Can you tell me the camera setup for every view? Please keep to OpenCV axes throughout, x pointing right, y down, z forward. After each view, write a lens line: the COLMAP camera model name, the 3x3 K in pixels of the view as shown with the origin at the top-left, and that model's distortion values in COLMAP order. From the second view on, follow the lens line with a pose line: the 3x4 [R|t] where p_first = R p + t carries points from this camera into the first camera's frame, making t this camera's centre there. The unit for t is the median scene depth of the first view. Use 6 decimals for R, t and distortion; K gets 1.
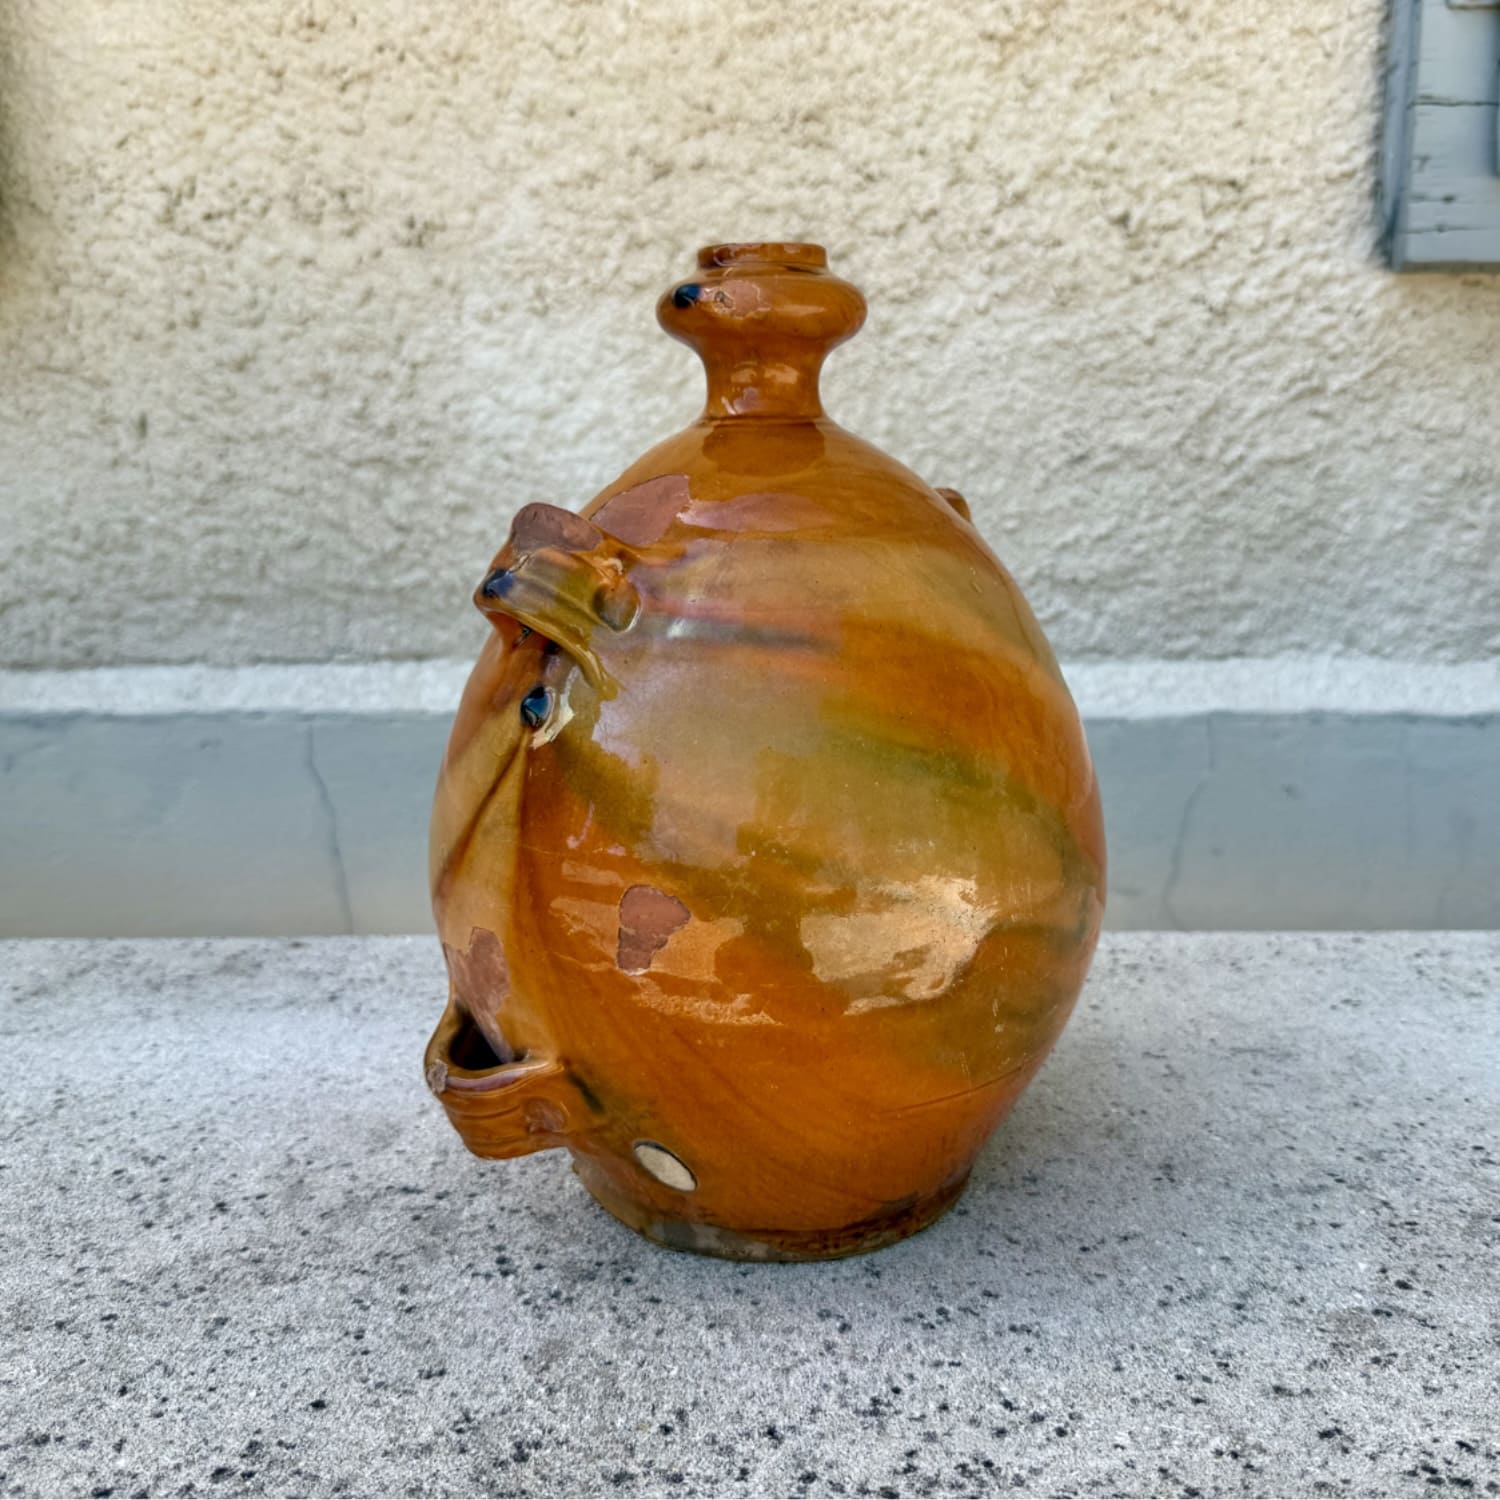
lens RADIAL K [[1470.0, 0, 782.7], [0, 1470.0, 754.9], [0, 0, 1]] dist [-0.024257, -0.003193]
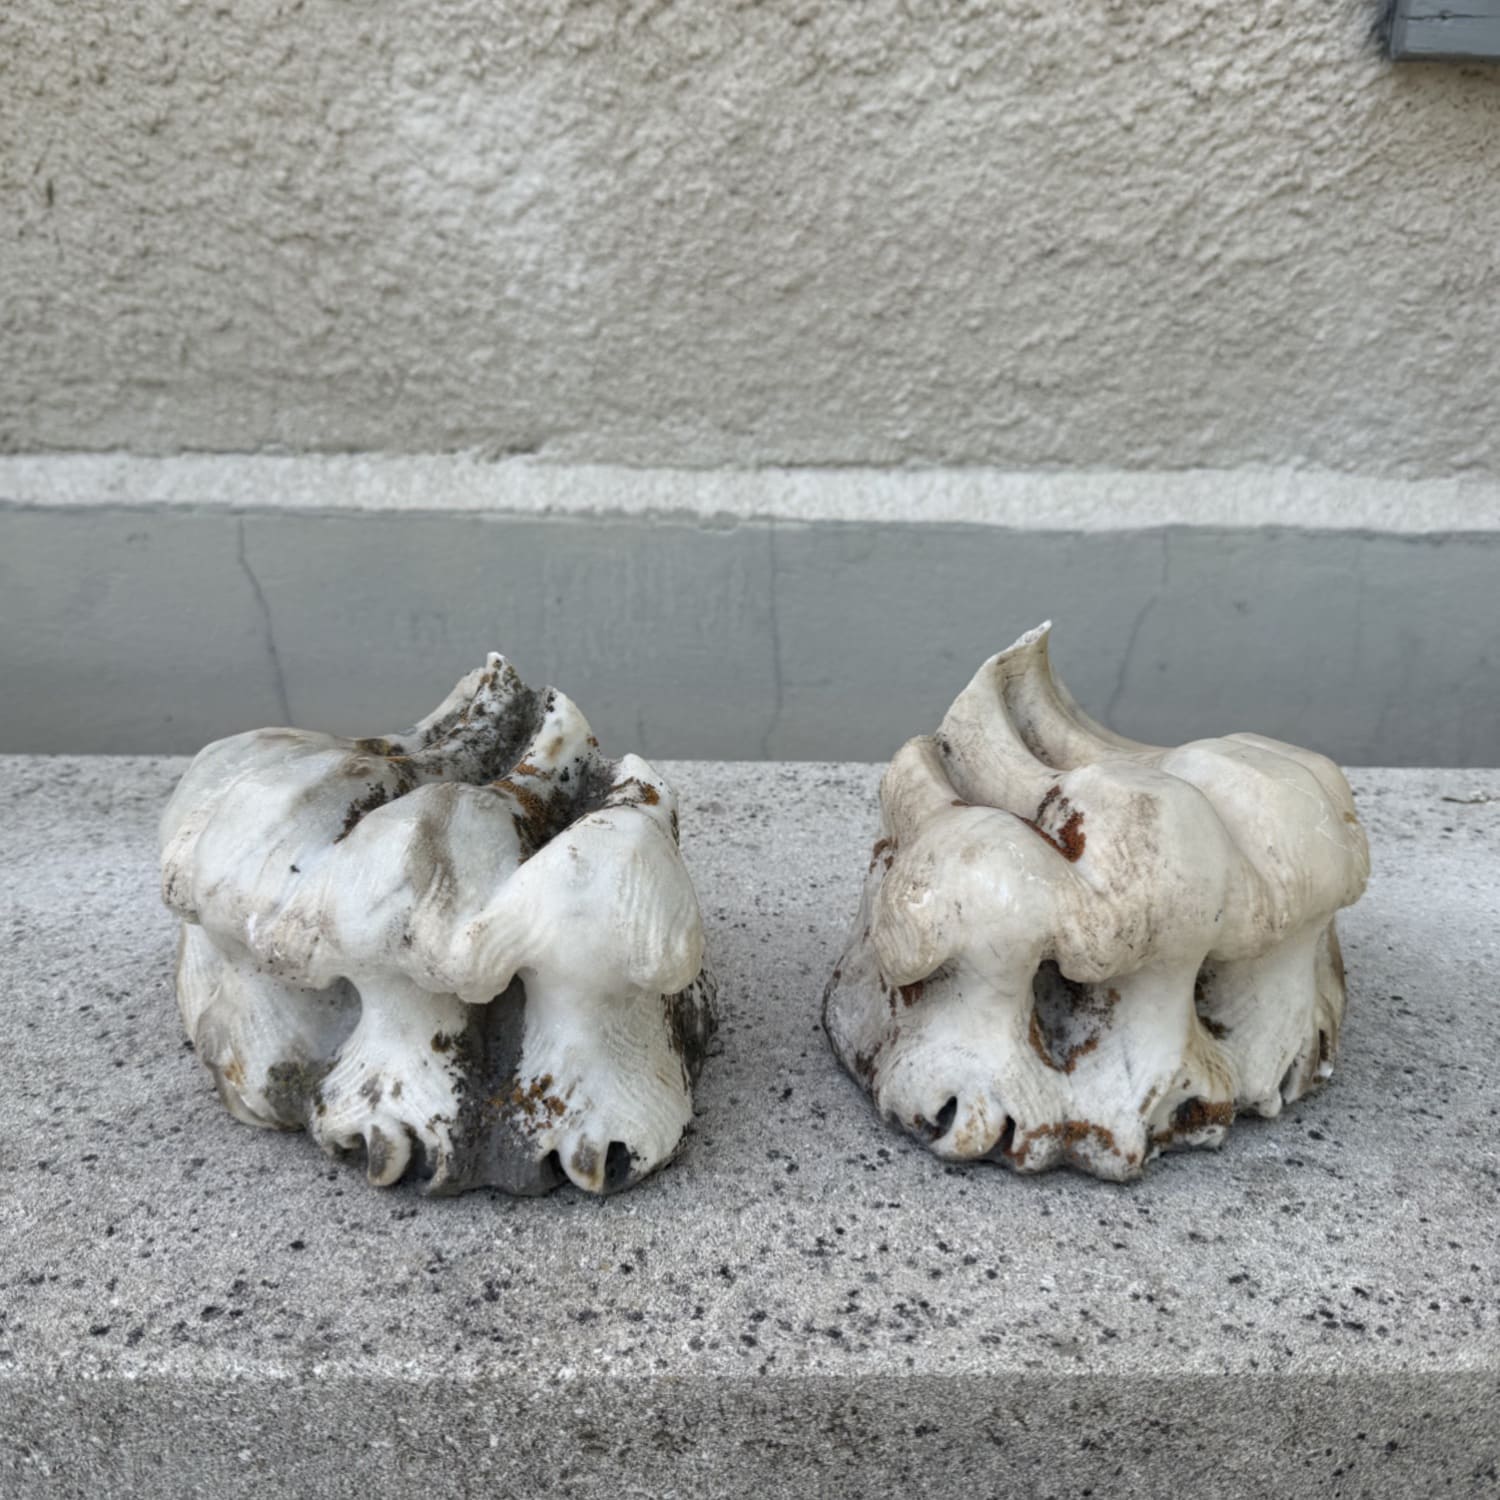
lens RADIAL K [[1492.8, 0, 762.6], [0, 1492.8, 758.0], [0, 0, 1]] dist [0.048783, -0.142740]
pose [[0.999412, 0.015364, 0.030648, -0.016130], [-0.020246, 0.985928, 0.165939, -0.079664], [-0.027667, -0.166462, 0.985660, -0.022974]]
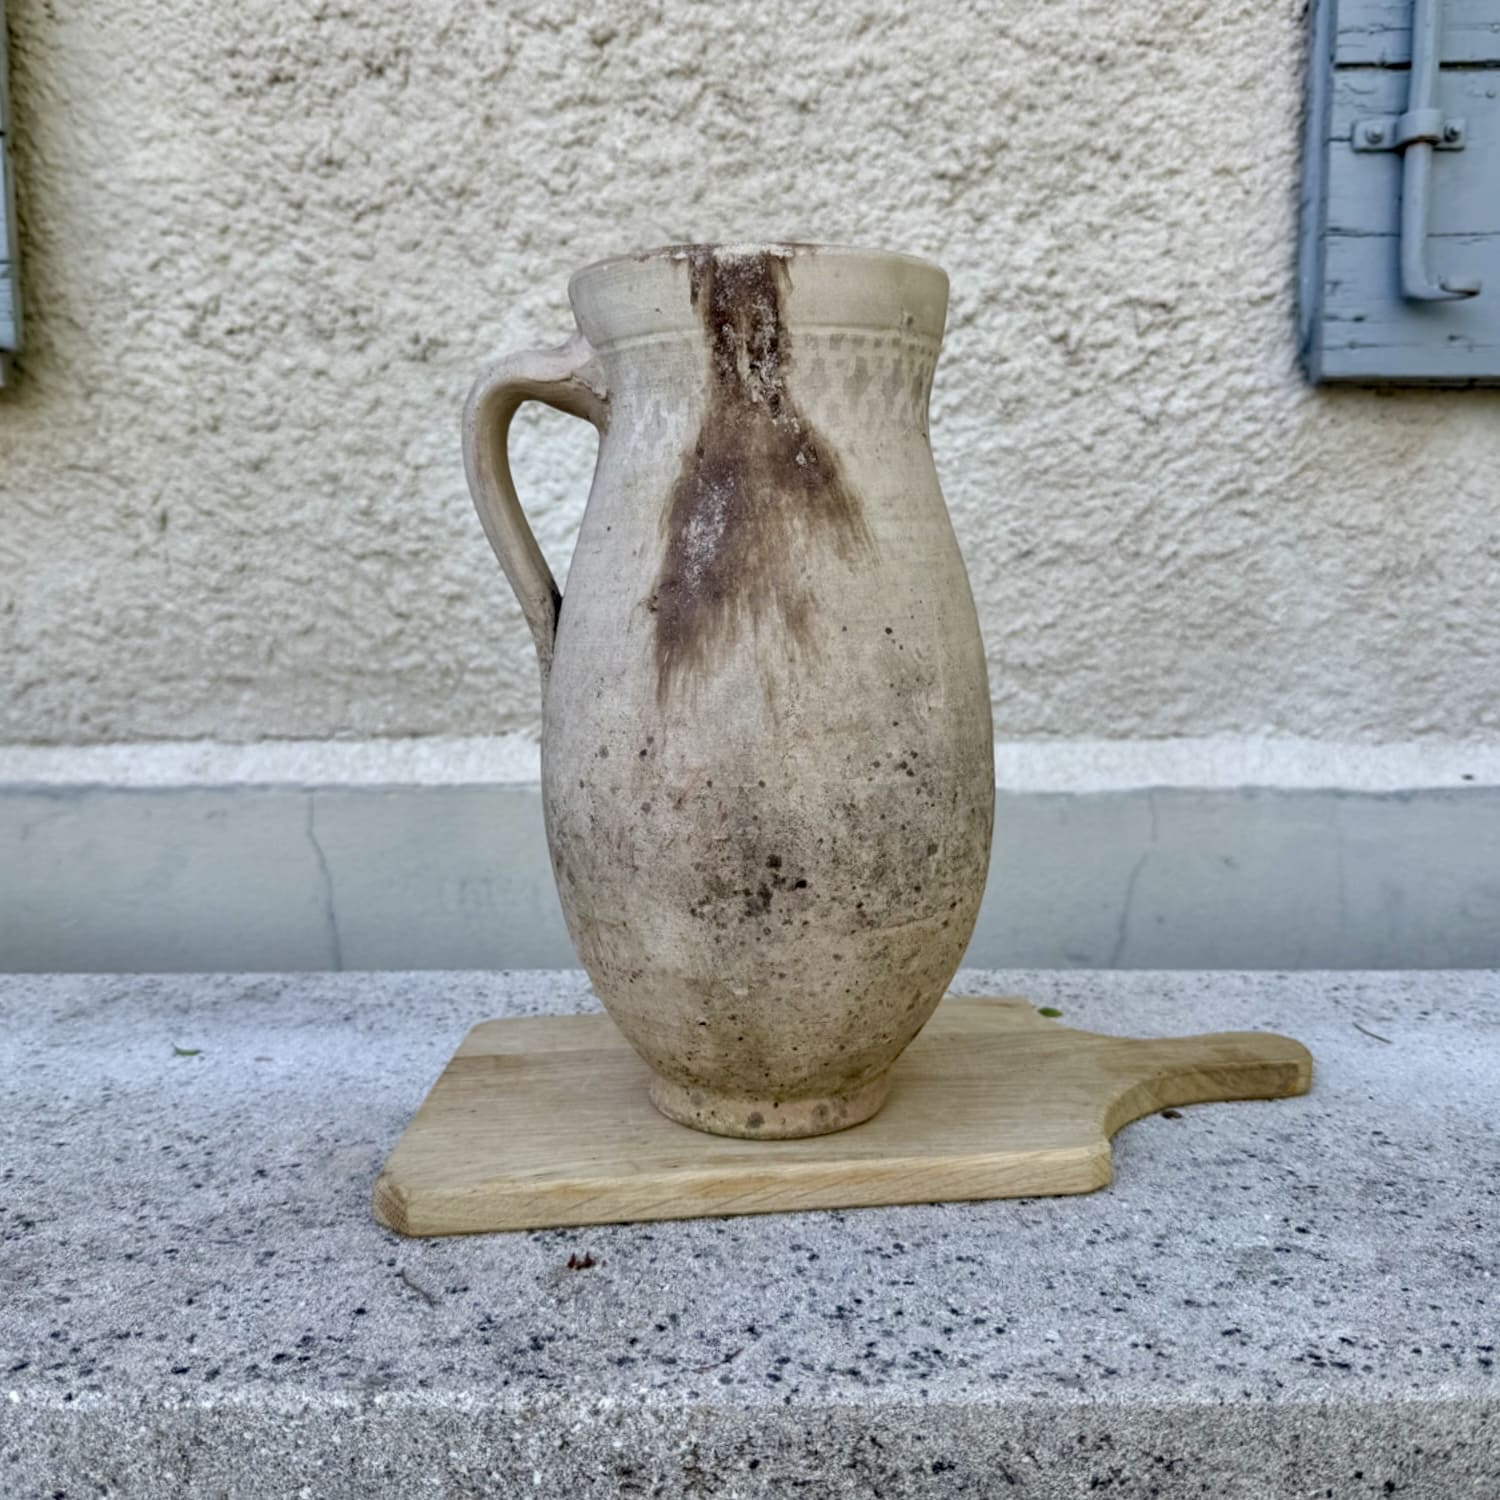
lens RADIAL K [[1479.4, 0, 745.8], [0, 1479.4, 768.5], [0, 0, 1]] dist [0.041121, -0.128608]
pose [[0.999996, 0.002908, 0.000203, -0.011419], [-0.002883, 0.996961, -0.077847, 0.091549], [-0.000428, 0.077846, 0.996965, -0.180170]]
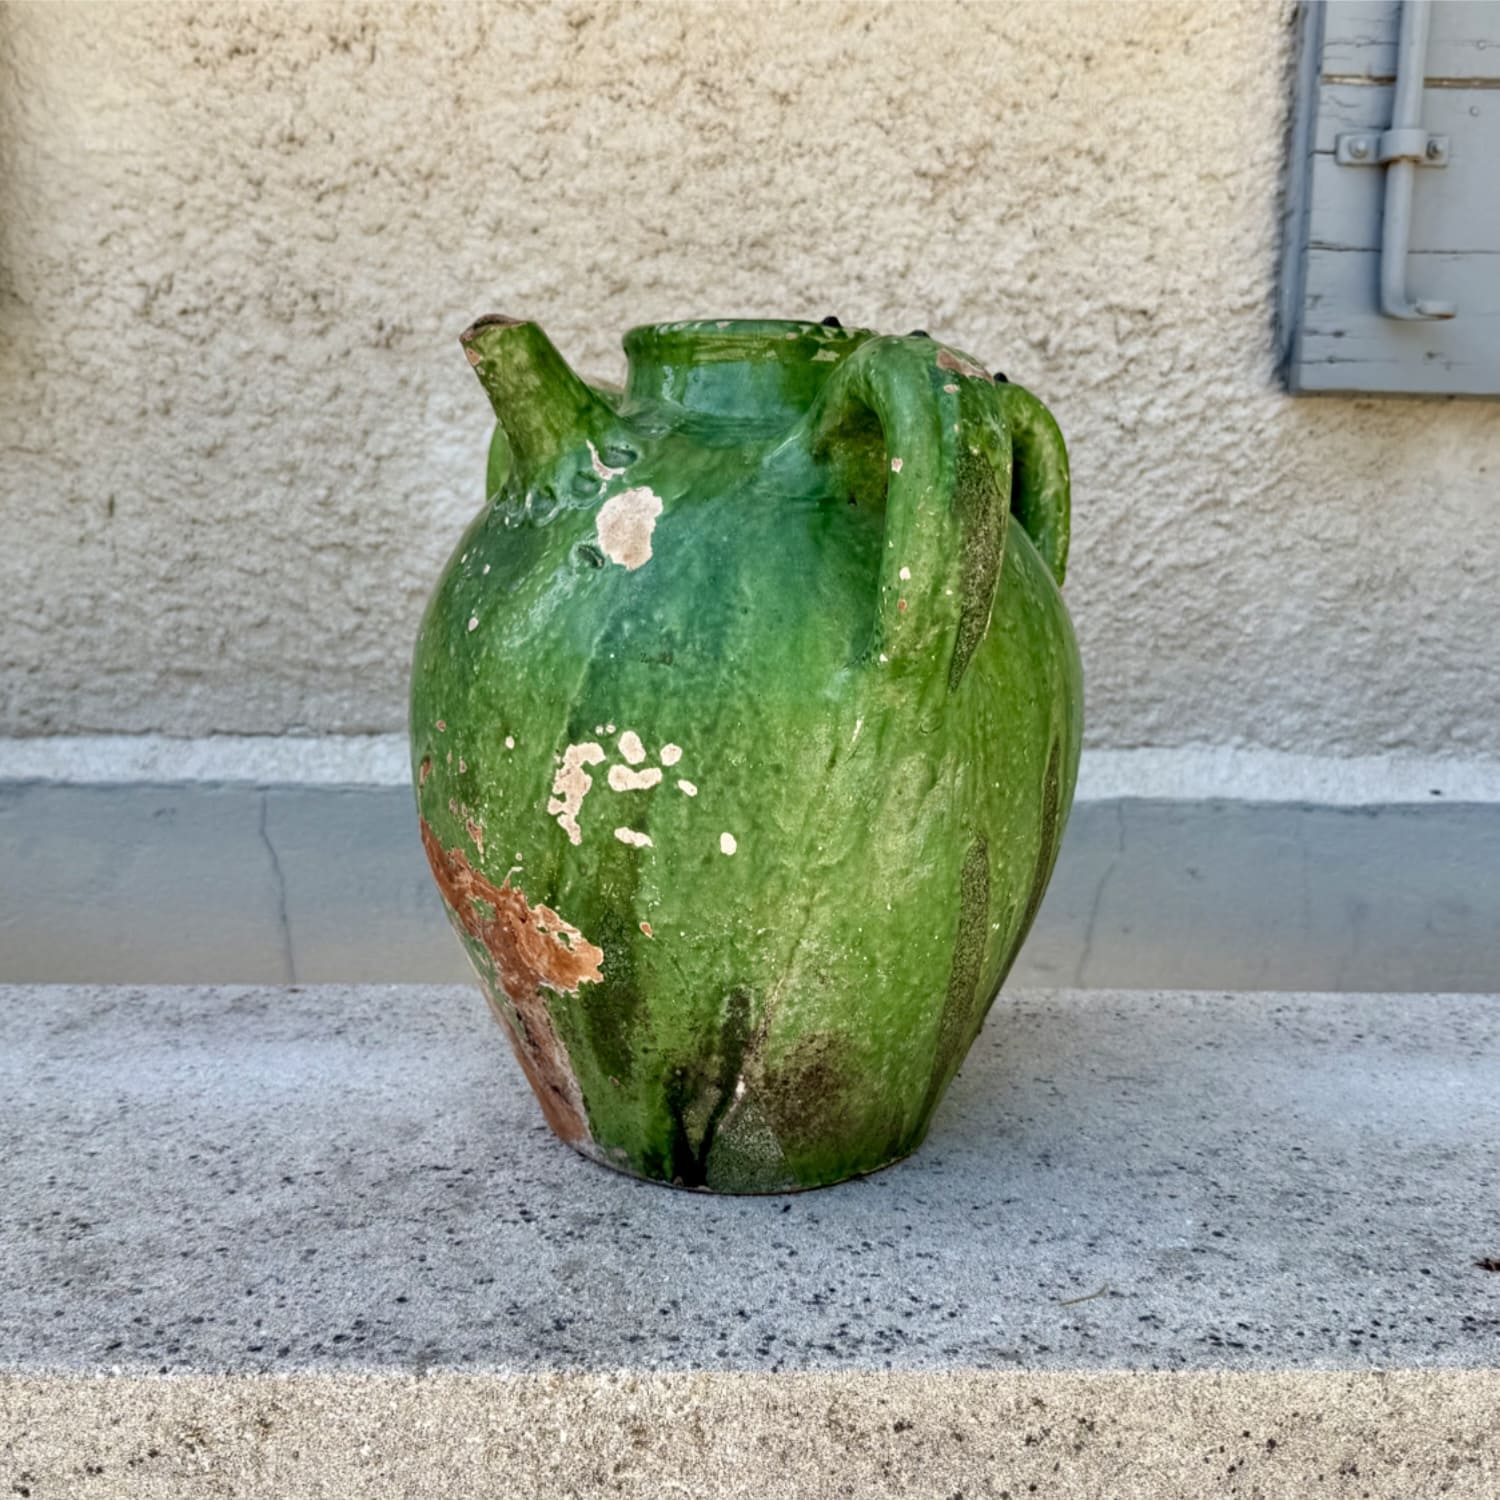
lens RADIAL K [[1712.3, 0, 761.2], [0, 1712.3, 768.7], [0, 0, 1]] dist [0.211526, -0.613162]
pose [[0.998746, 0.018201, 0.046630, -0.062544], [-0.016083, 0.998840, -0.045398, 0.023093], [-0.047402, 0.044591, 0.997880, -0.542076]]
